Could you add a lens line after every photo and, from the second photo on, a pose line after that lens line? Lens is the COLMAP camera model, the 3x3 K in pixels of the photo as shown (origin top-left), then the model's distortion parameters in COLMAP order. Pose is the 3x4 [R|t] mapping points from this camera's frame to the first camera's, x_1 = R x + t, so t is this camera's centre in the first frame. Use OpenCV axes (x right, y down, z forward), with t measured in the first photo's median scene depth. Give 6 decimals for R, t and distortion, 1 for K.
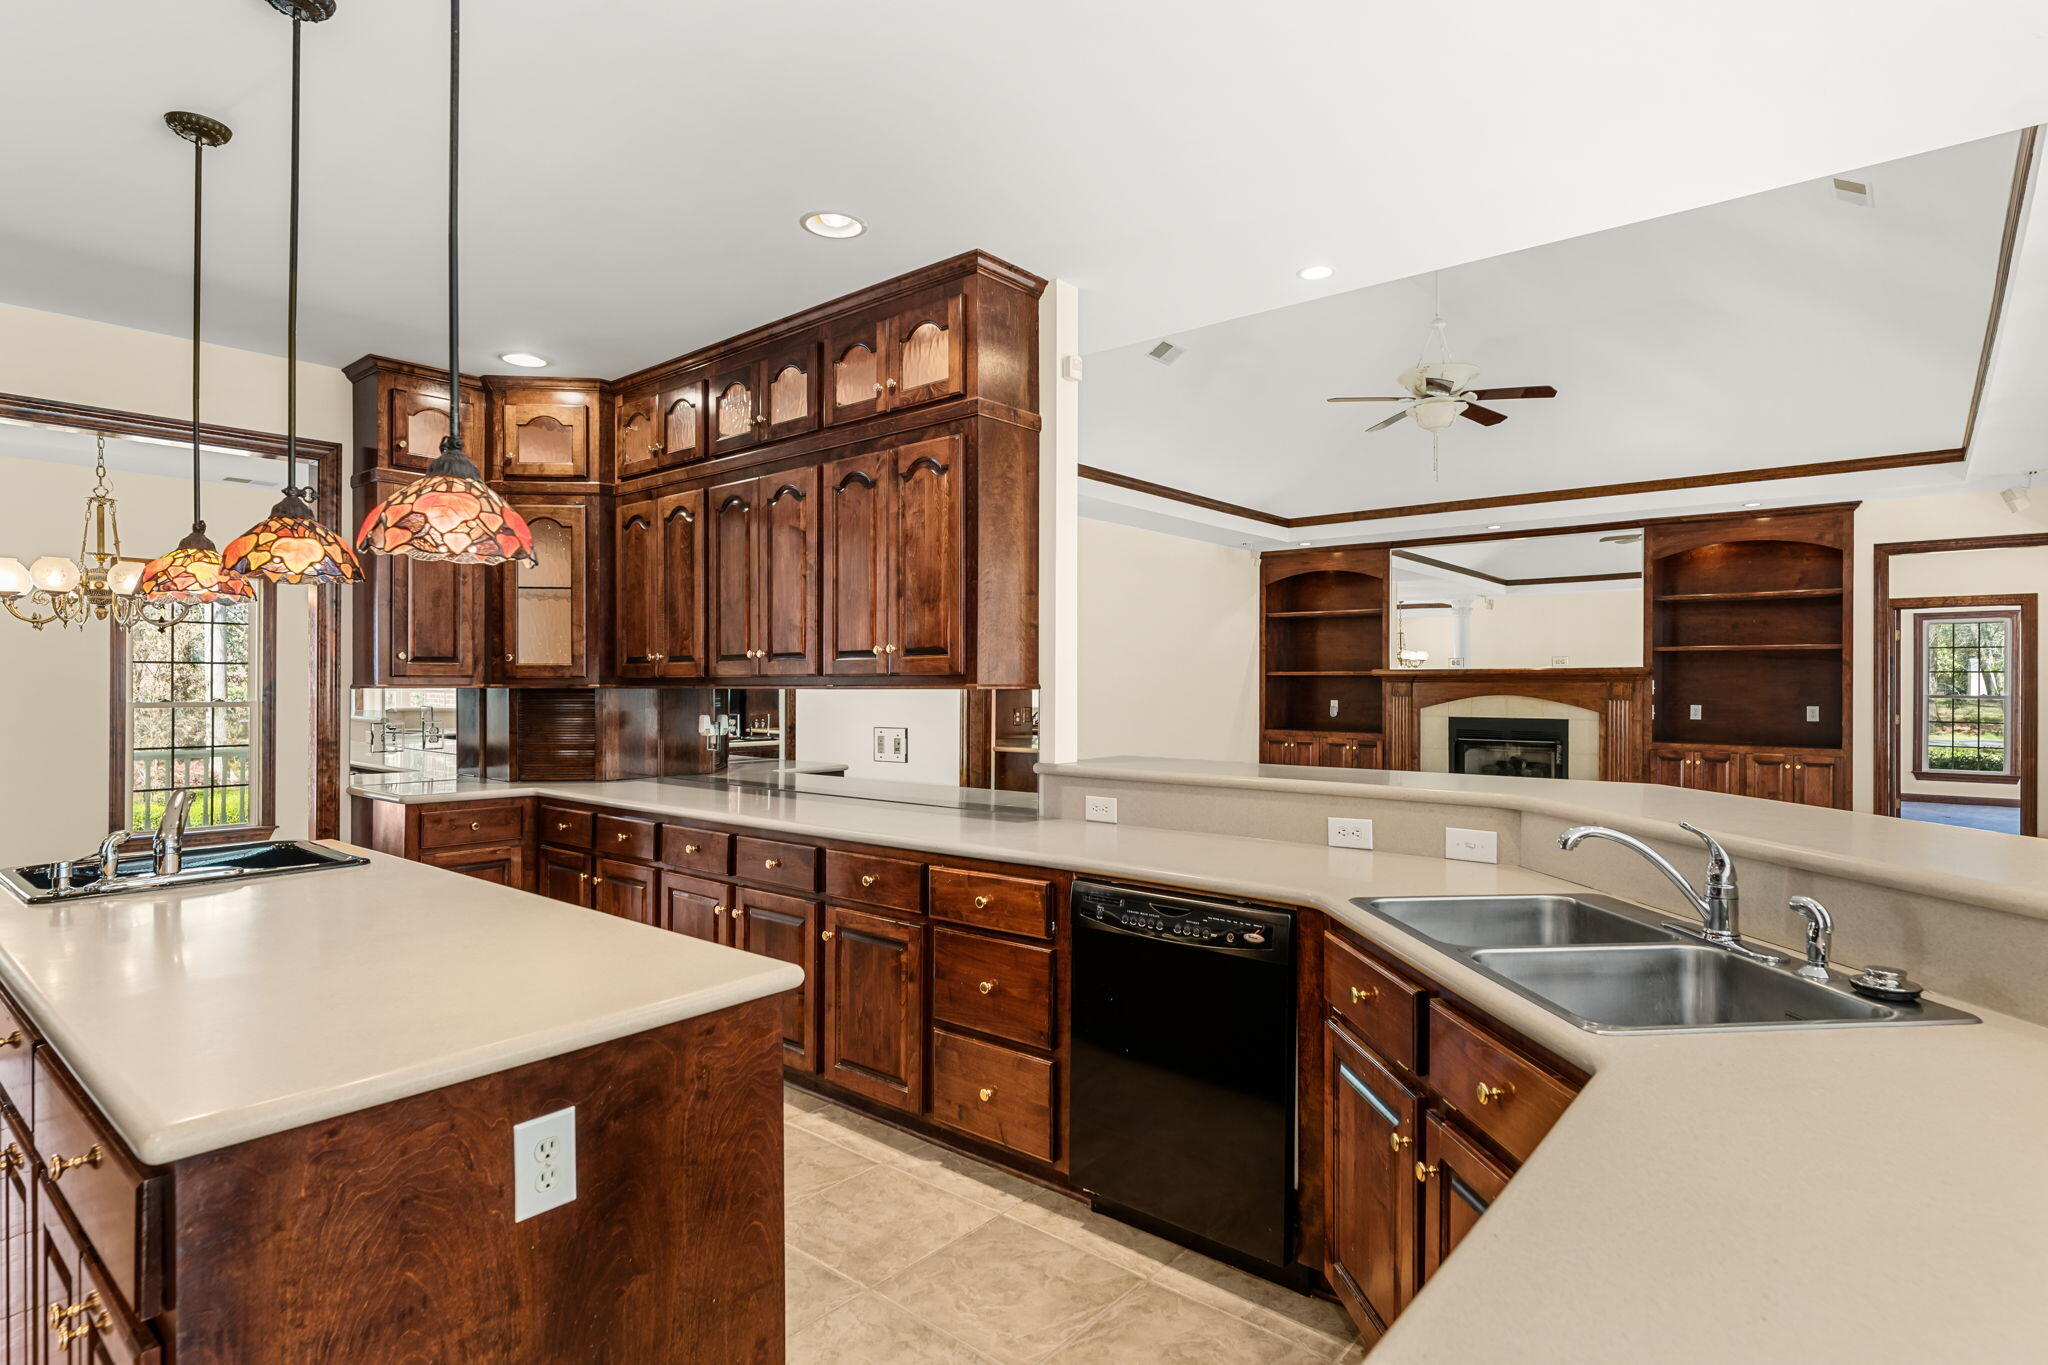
lens RADIAL K [[1046.7, 0, 1024.0], [0, 1046.7, 682.5], [0, 0, 1]] dist [0.000277, -0.000190]
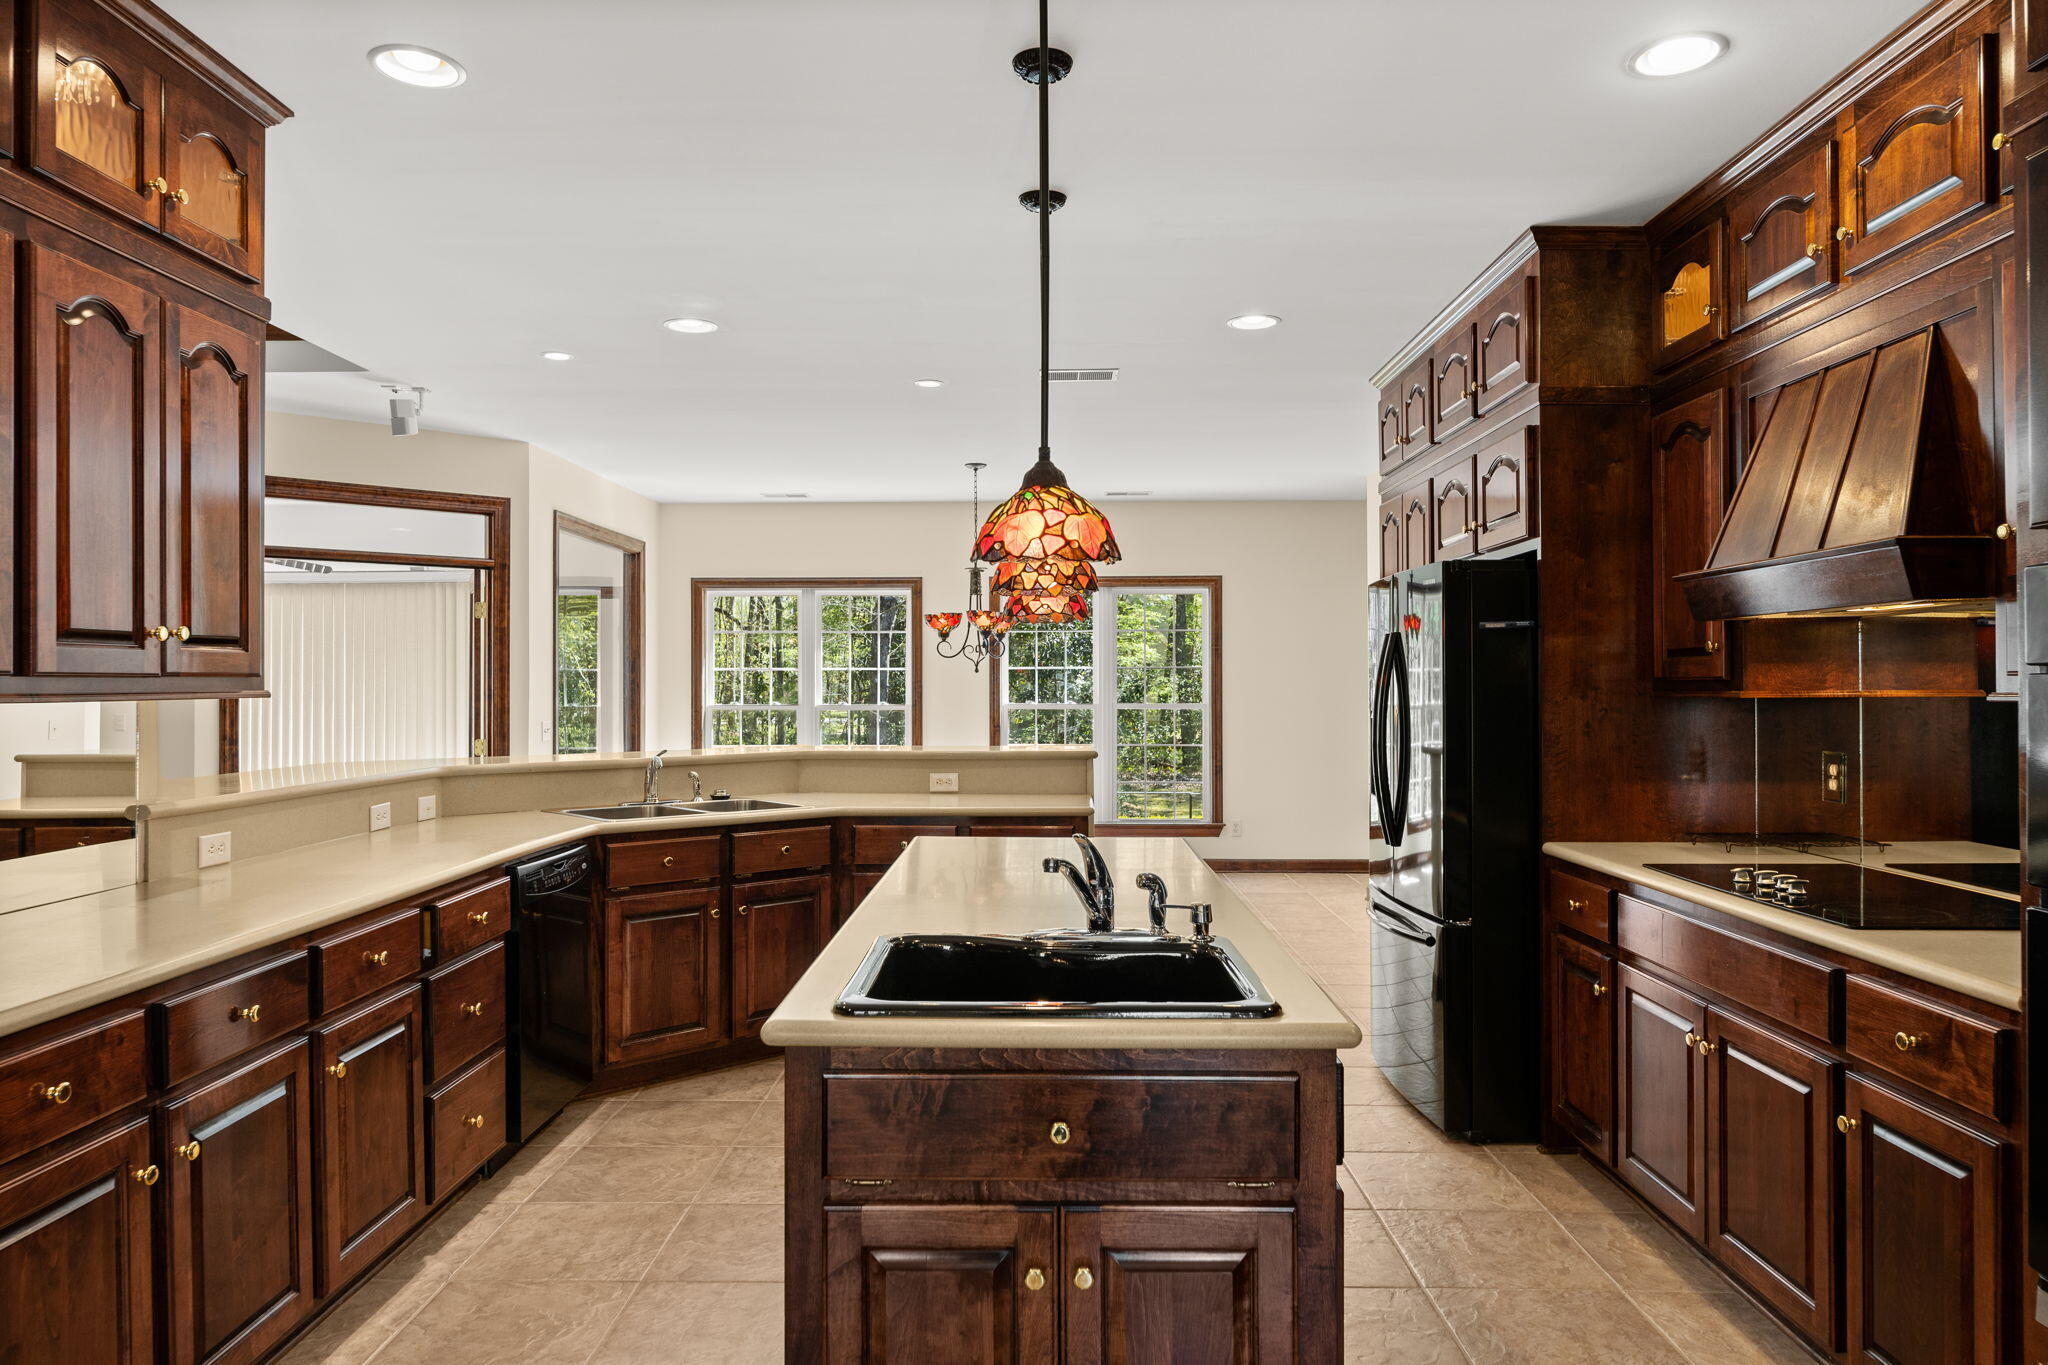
lens RADIAL K [[1324.2, 0, 1025.5], [0, 1324.2, 675.2], [0, 0, 1]] dist [-0.004232, -0.001719]
pose [[-0.635080, 0.005476, 0.772427, -1.065228], [-0.000525, 0.999972, -0.007521, -0.002554], [-0.772446, -0.005182, -0.635059, 1.146857]]
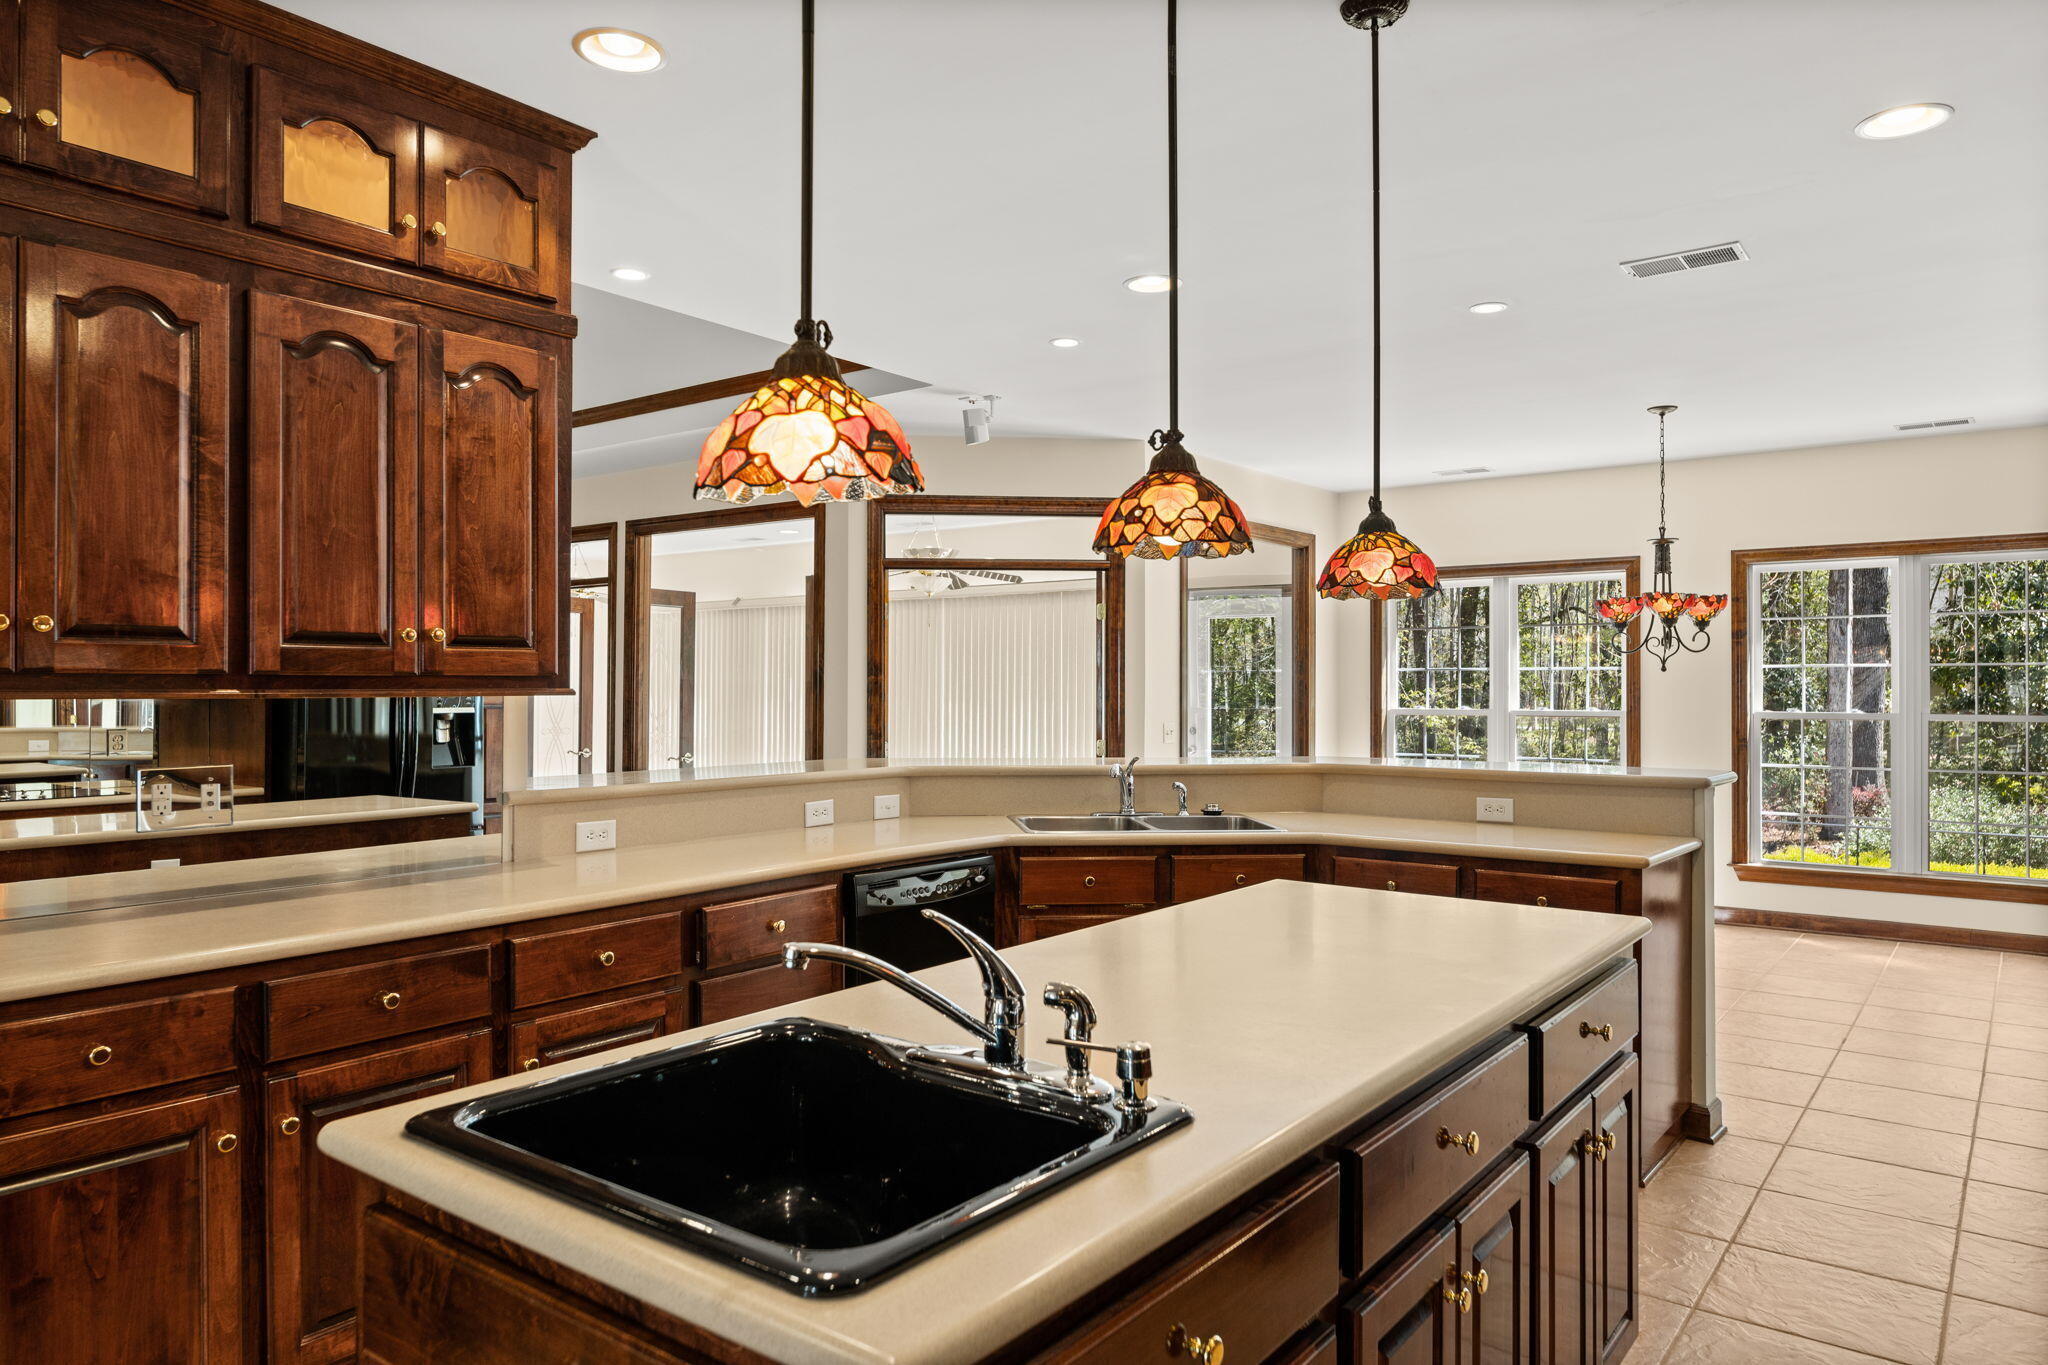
lens RADIAL K [[1324.2, 0, 1025.5], [0, 1324.2, 675.2], [0, 0, 1]] dist [-0.004232, -0.001719]
pose [[-0.048393, 0.008013, 0.998796, -1.002099], [-0.003119, 0.999962, -0.008173, -0.001404], [-0.998823, -0.003511, -0.048366, 0.695492]]
